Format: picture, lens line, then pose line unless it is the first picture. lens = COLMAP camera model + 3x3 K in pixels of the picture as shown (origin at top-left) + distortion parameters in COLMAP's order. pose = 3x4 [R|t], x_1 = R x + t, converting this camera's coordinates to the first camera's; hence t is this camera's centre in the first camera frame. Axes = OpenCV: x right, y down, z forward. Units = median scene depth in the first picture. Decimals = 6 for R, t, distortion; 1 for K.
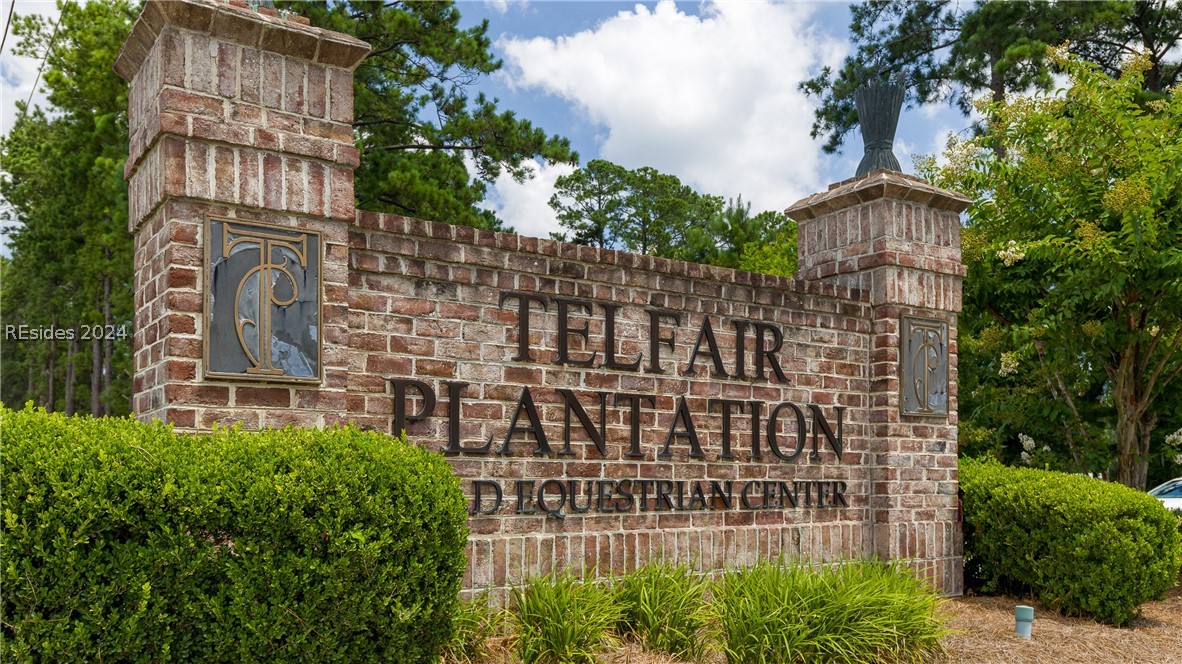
lens RADIAL K [[1162.1, 0, 671.3], [0, 1162.1, 304.5], [0, 0, 1]] dist [-0.000501, 0.003002]
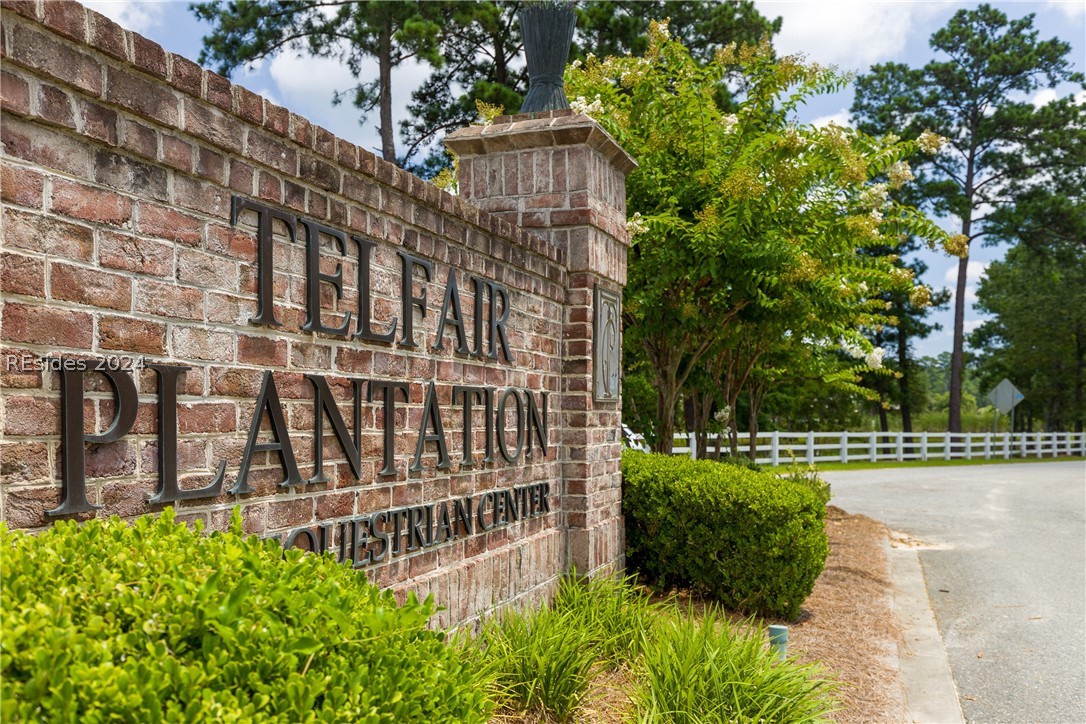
lens RADIAL K [[922.8, 0, 543.0], [0, 922.8, 362.0], [0, 0, 1]] dist [-0.000013, -0.001635]
pose [[0.809631, 0.037857, 0.585716, -0.273083], [-0.109574, 0.990123, 0.087468, 0.011575], [-0.576620, -0.134996, 0.805783, 0.545077]]
